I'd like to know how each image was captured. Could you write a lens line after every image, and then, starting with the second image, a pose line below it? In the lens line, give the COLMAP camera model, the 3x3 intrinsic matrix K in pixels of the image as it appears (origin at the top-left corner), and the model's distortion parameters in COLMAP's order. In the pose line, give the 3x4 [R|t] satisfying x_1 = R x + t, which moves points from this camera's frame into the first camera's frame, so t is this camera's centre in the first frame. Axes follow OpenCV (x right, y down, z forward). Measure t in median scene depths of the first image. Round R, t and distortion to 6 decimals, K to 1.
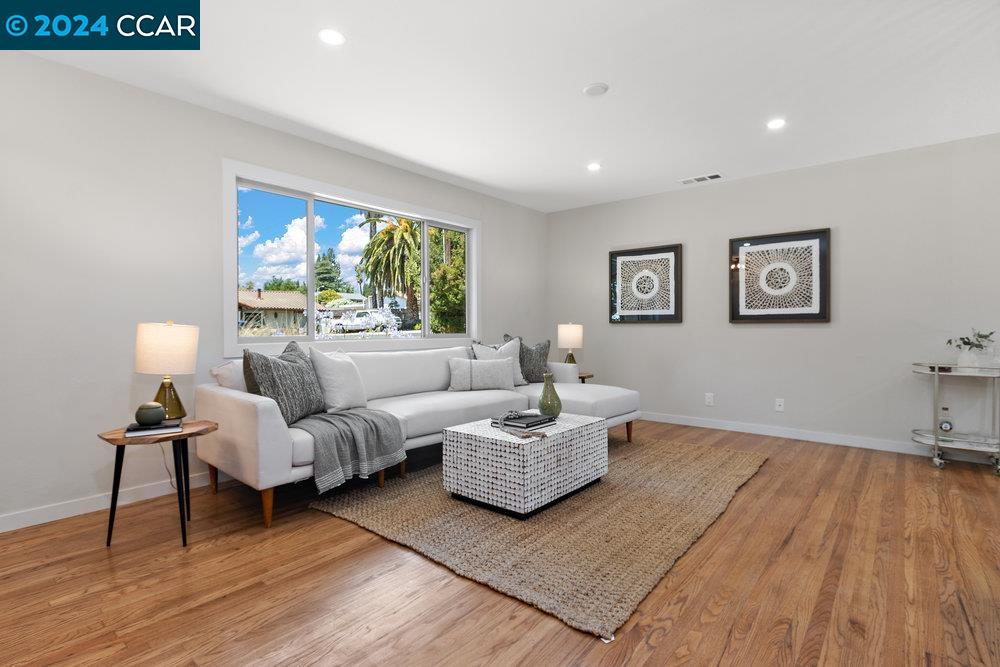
lens RADIAL K [[485.7, 0, 500.0], [0, 485.7, 333.5], [0, 0, 1]] dist [-0.001865, -0.000032]
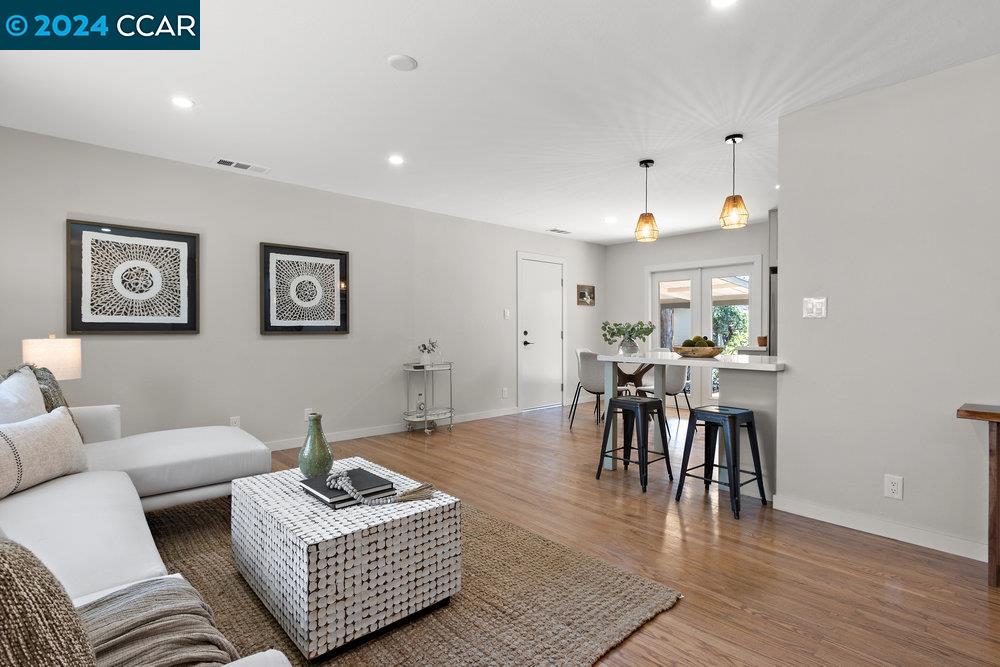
lens RADIAL K [[490.7, 0, 500.0], [0, 490.7, 333.5], [0, 0, 1]] dist [0.018079, -0.000026]
pose [[0.135260, -0.005763, 0.990793, -0.389960], [0.012887, 0.999909, 0.004056, -0.022342], [-0.990726, 0.012219, 0.135322, 0.447213]]
